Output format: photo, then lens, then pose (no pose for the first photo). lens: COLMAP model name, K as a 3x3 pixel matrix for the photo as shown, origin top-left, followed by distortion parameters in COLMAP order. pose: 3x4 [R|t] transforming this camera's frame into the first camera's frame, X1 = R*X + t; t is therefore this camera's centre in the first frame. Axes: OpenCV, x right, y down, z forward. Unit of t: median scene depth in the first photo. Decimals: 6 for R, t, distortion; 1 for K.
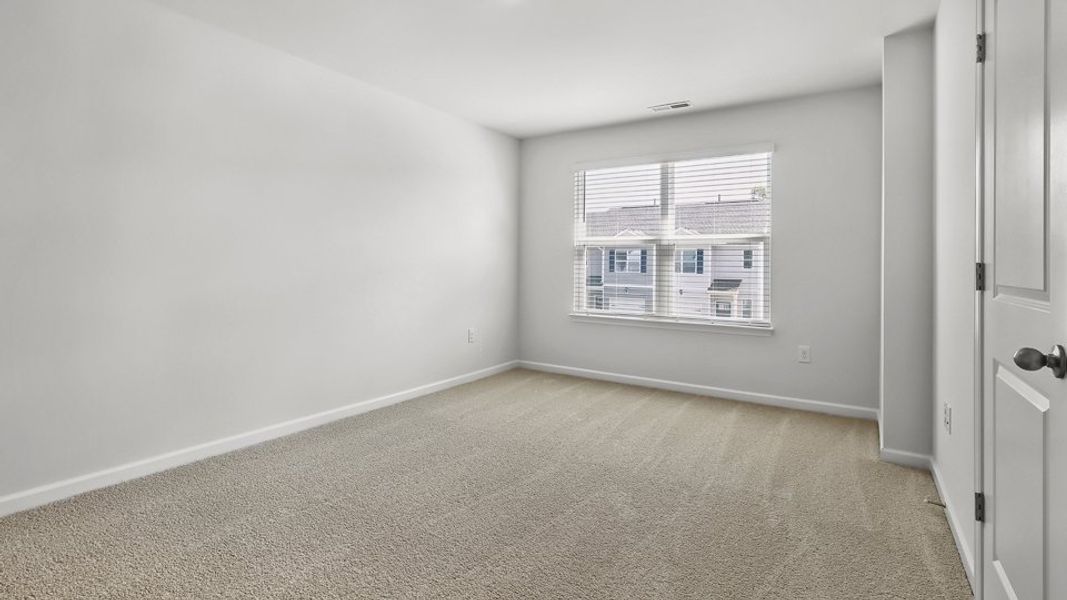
lens RADIAL K [[501.4, 0, 529.4], [0, 501.4, 256.1], [0, 0, 1]] dist [-0.001260, -0.000134]
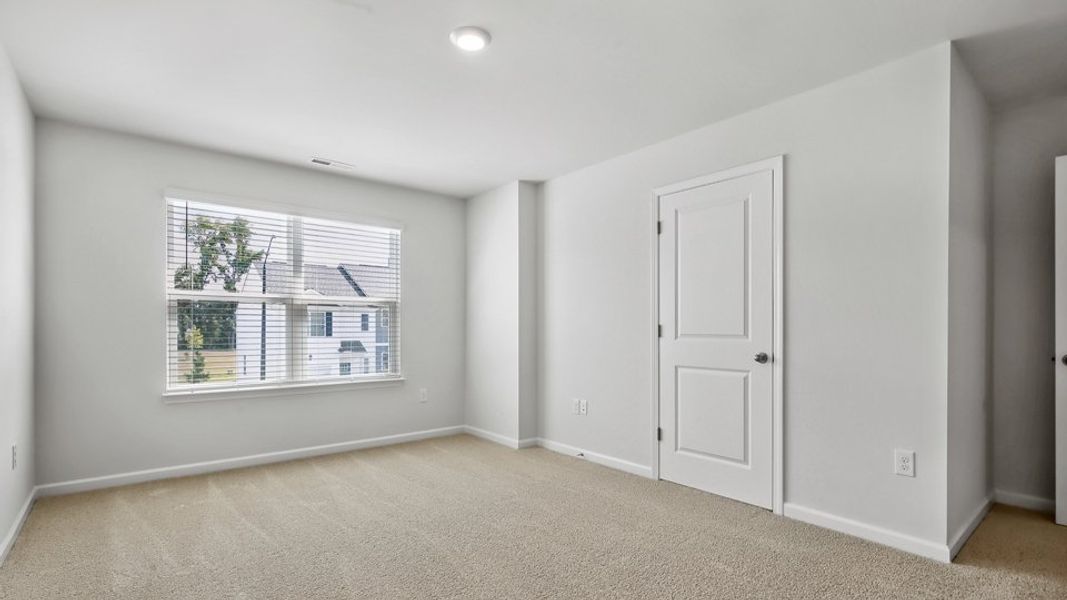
lens RADIAL K [[488.8, 0, 525.3], [0, 488.8, 328.9], [0, 0, 1]] dist [-0.000841, -0.000204]
pose [[0.301349, -0.009228, 0.953469, -0.477426], [-0.015656, 0.999770, 0.014625, 0.002792], [-0.953385, -0.019334, 0.301136, 0.325130]]
